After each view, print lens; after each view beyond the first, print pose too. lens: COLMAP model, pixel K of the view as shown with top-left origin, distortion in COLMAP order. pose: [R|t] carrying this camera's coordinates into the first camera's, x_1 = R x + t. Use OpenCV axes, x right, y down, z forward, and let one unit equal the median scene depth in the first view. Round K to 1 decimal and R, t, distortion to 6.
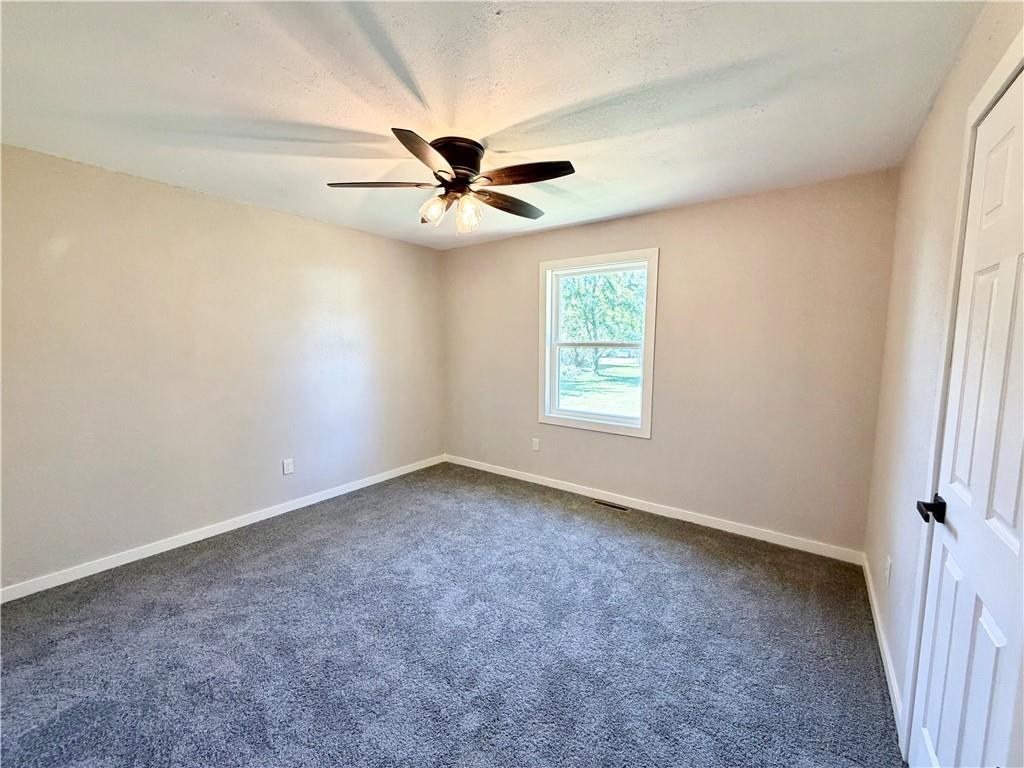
lens RADIAL K [[413.4, 0, 503.7], [0, 413.4, 389.8], [0, 0, 1]] dist [-0.003083, 0.000941]
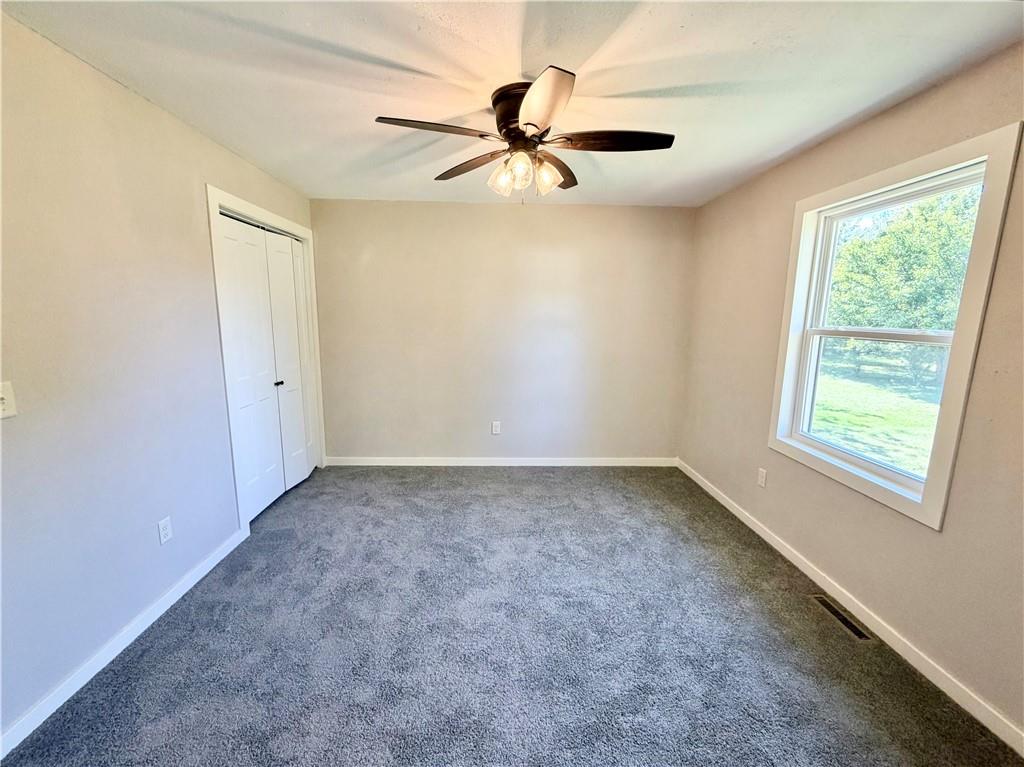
lens RADIAL K [[413.4, 0, 493.3], [0, 413.4, 390.9], [0, 0, 1]] dist [-0.003083, 0.000941]
pose [[0.621826, 0.147813, -0.769080, 0.462690], [-0.102338, 0.988943, 0.107325, -0.056628], [0.776440, 0.011969, 0.630077, 0.333165]]
